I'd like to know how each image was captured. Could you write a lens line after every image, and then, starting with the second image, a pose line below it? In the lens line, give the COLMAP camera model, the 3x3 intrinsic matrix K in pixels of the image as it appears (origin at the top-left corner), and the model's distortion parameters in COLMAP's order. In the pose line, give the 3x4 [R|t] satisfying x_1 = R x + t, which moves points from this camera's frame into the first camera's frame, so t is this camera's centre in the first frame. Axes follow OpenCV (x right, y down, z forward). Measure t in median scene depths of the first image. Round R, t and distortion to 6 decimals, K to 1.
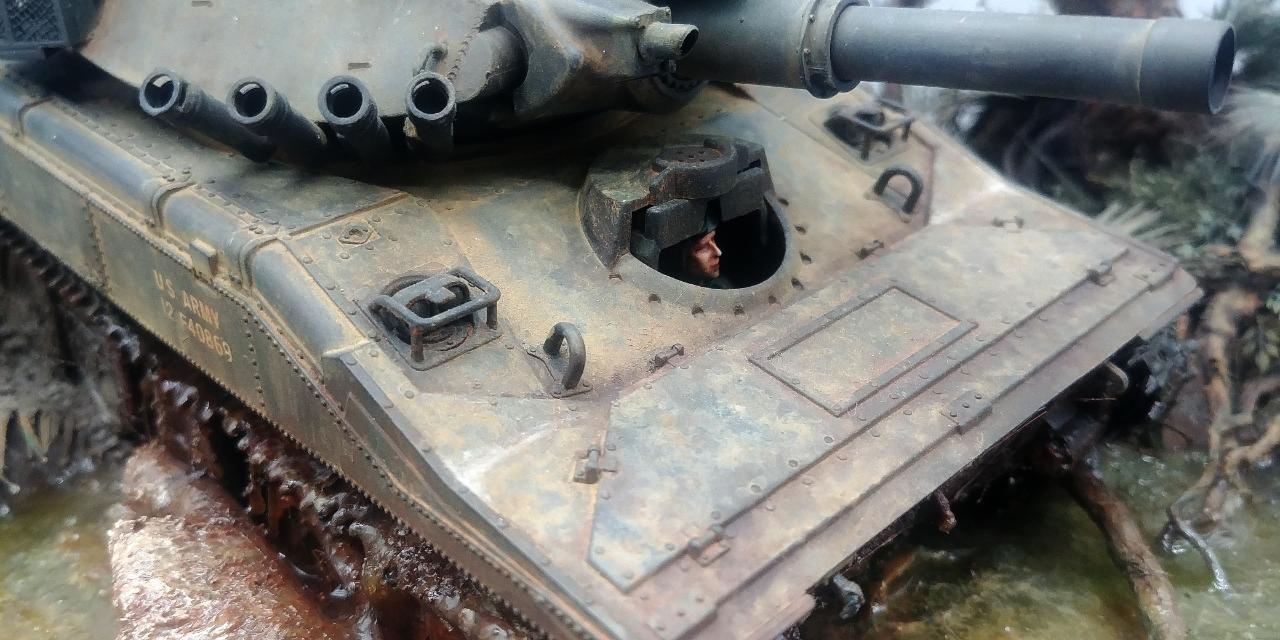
lens RADIAL K [[1181.8, 0, 642.4], [0, 1181.8, 322.5], [0, 0, 1]] dist [0.031566, -0.024285]
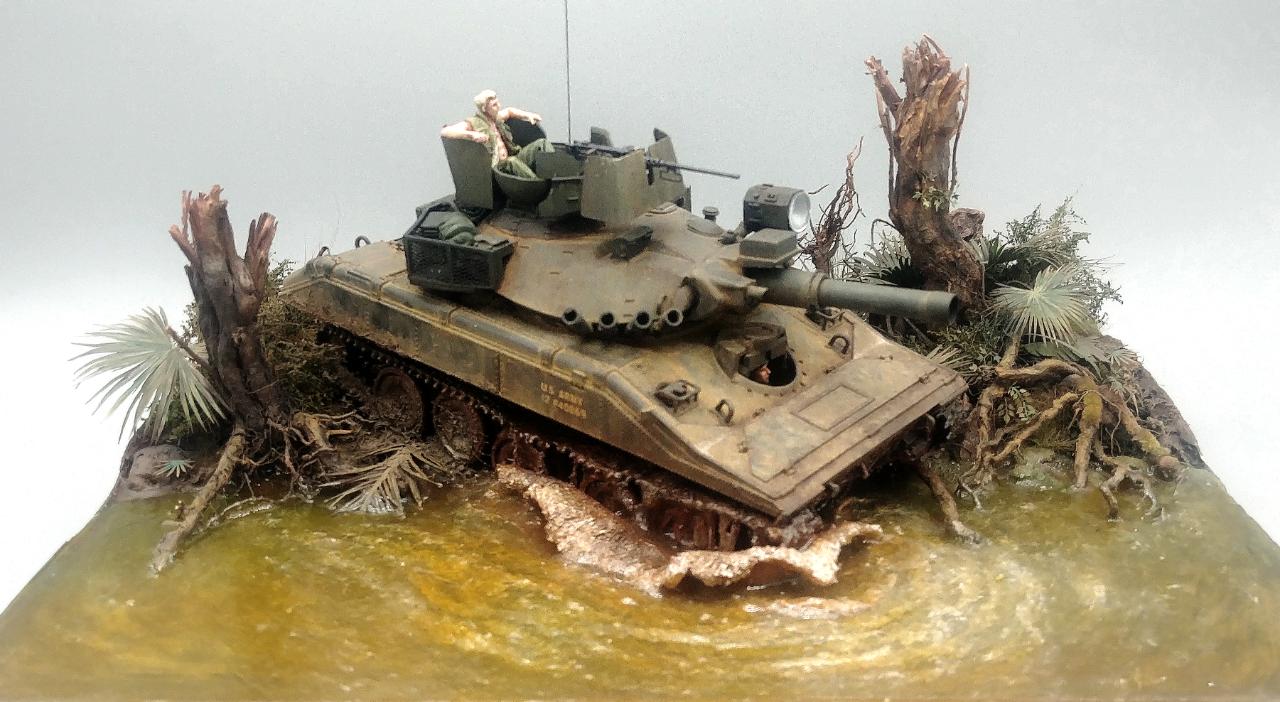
lens RADIAL K [[1198.4, 0, 622.8], [0, 1198.4, 374.8], [0, 0, 1]] dist [0.144949, 0.025108]
pose [[0.997333, -0.013915, 0.071644, -0.443504], [0.017733, 0.998441, -0.052934, 0.077036], [-0.070796, 0.054063, 0.996025, -1.549802]]
